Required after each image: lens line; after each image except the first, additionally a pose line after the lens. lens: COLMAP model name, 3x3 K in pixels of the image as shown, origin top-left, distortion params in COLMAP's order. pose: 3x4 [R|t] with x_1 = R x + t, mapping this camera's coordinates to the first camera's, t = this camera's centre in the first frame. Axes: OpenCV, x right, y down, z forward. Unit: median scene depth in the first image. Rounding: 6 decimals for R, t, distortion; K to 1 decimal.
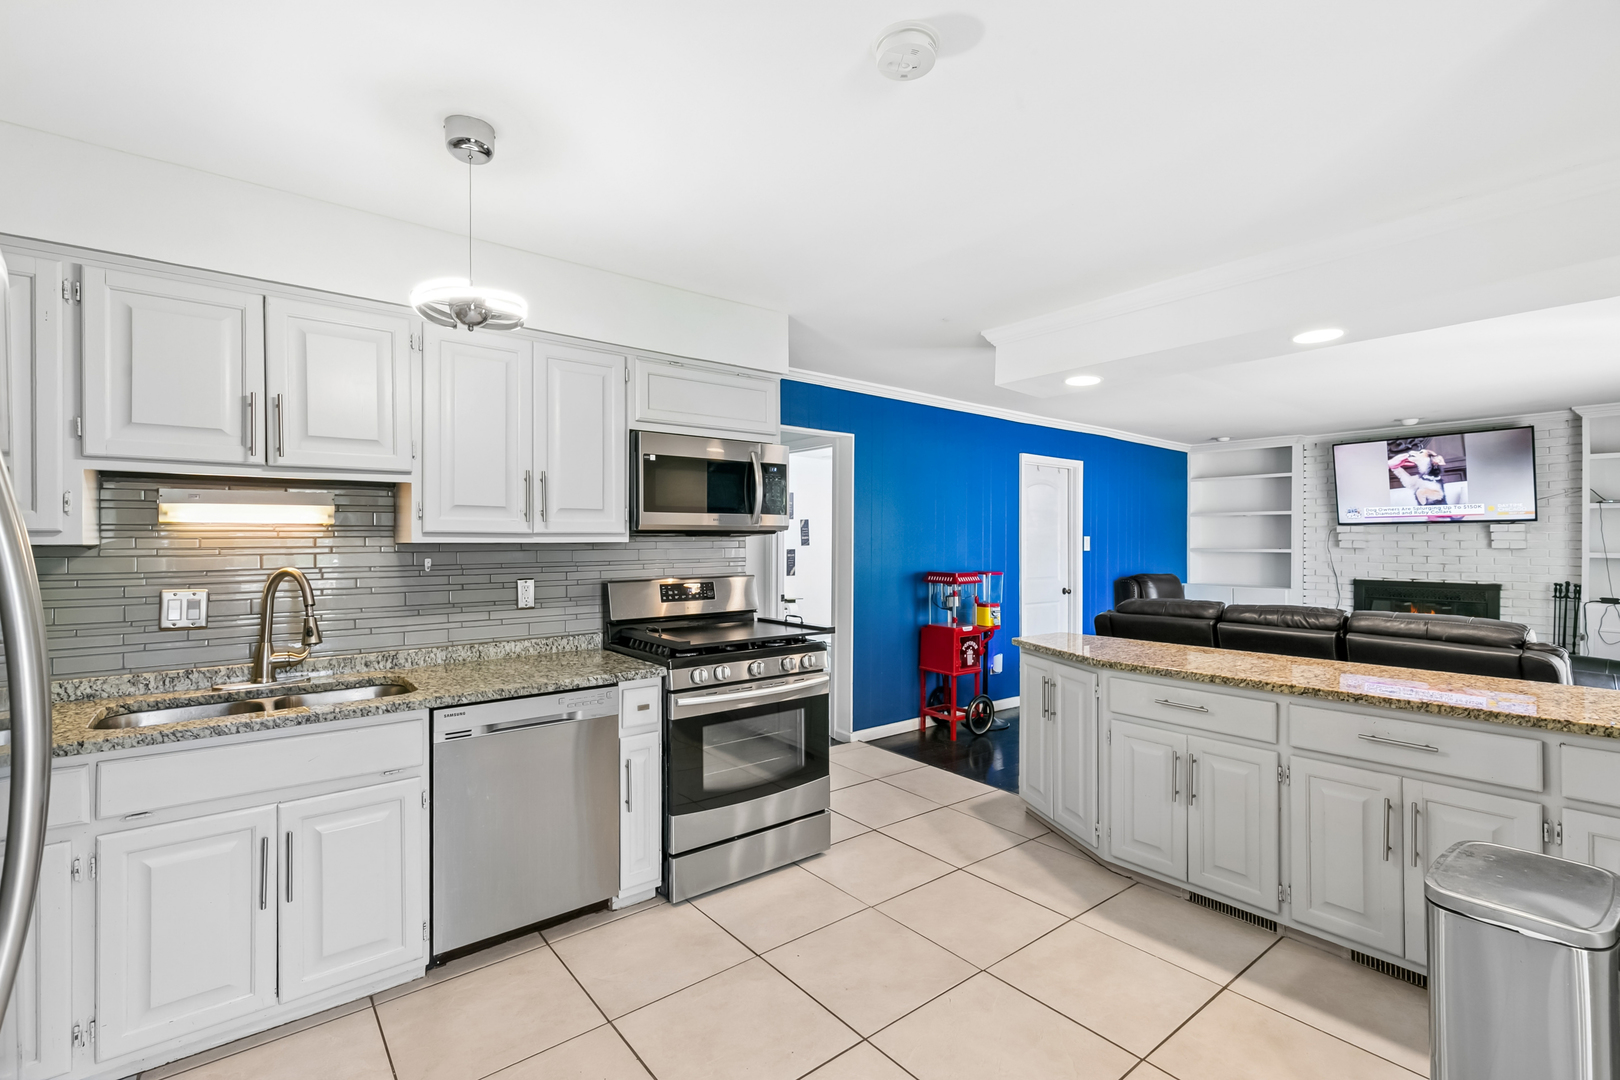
lens RADIAL K [[732.5, 0, 809.1], [0, 732.5, 539.3], [0, 0, 1]] dist [0.001802, 0.000183]
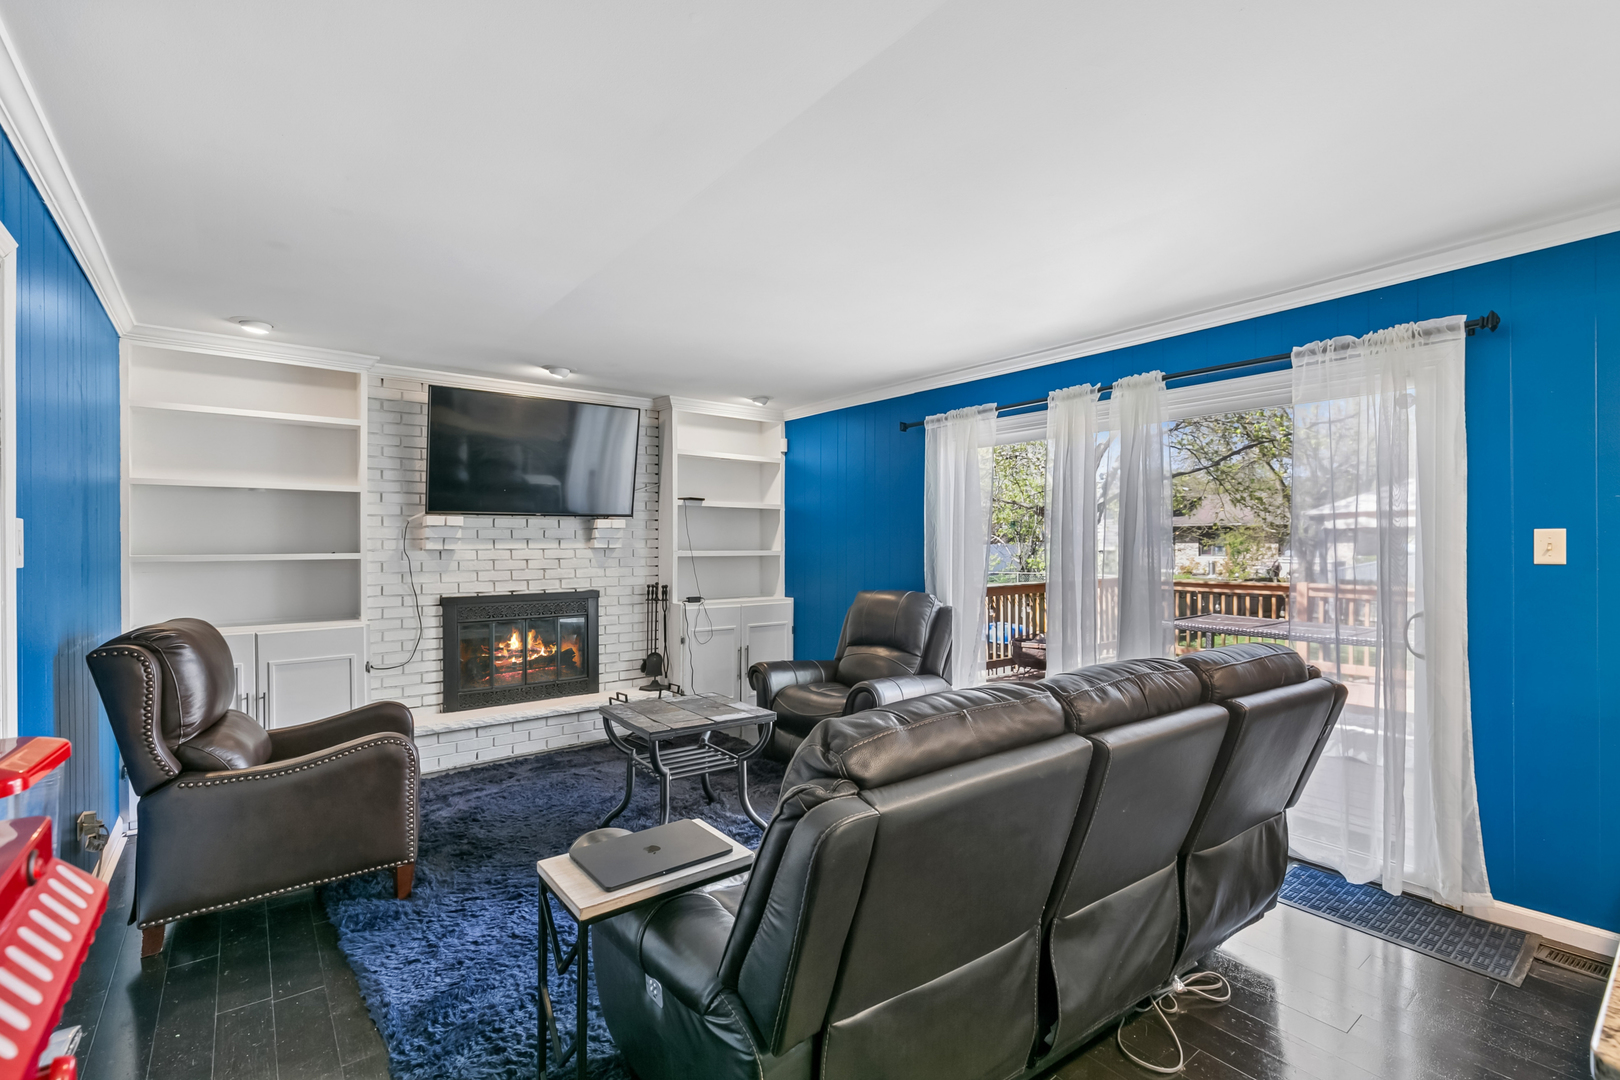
lens RADIAL K [[732.5, 0, 812.0], [0, 732.5, 538.6], [0, 0, 1]] dist [0.001802, 0.000183]
pose [[-0.000698, 0.003995, 0.999992, 0.089700], [0.001572, 0.999991, -0.003994, 0.005179], [-0.999999, 0.001570, -0.000704, 0.719305]]
